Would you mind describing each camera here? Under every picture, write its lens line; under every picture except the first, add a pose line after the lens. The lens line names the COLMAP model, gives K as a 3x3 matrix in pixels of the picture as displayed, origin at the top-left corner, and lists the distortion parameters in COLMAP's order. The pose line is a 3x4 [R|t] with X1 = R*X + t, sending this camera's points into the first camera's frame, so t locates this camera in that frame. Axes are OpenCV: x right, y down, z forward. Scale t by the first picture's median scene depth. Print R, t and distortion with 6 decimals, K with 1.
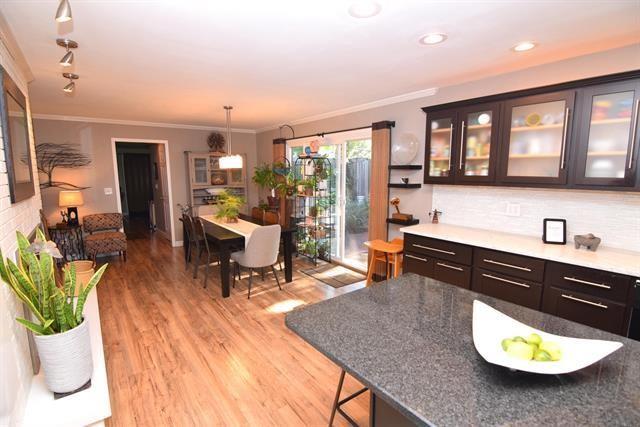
lens RADIAL K [[313.0, 0, 321.7], [0, 313.0, 216.6], [0, 0, 1]] dist [-0.020620, -0.000691]
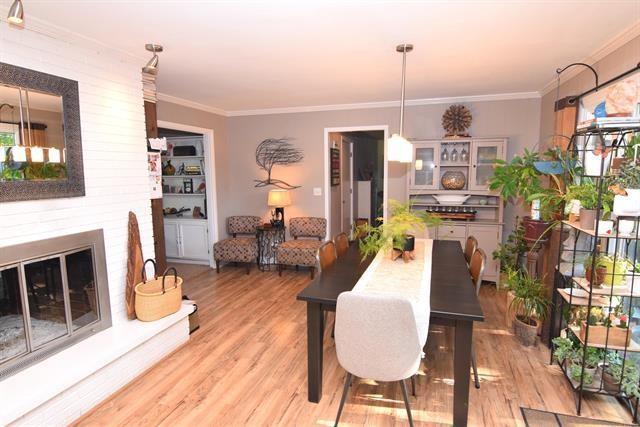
lens RADIAL K [[362.6, 0, 309.3], [0, 362.6, 216.3], [0, 0, 1]] dist [-0.005757, -0.002357]
pose [[0.572203, 0.100129, -0.813977, 0.119976], [-0.111246, 0.992822, 0.043926, -0.061589], [0.812532, 0.065417, 0.579234, 0.448163]]
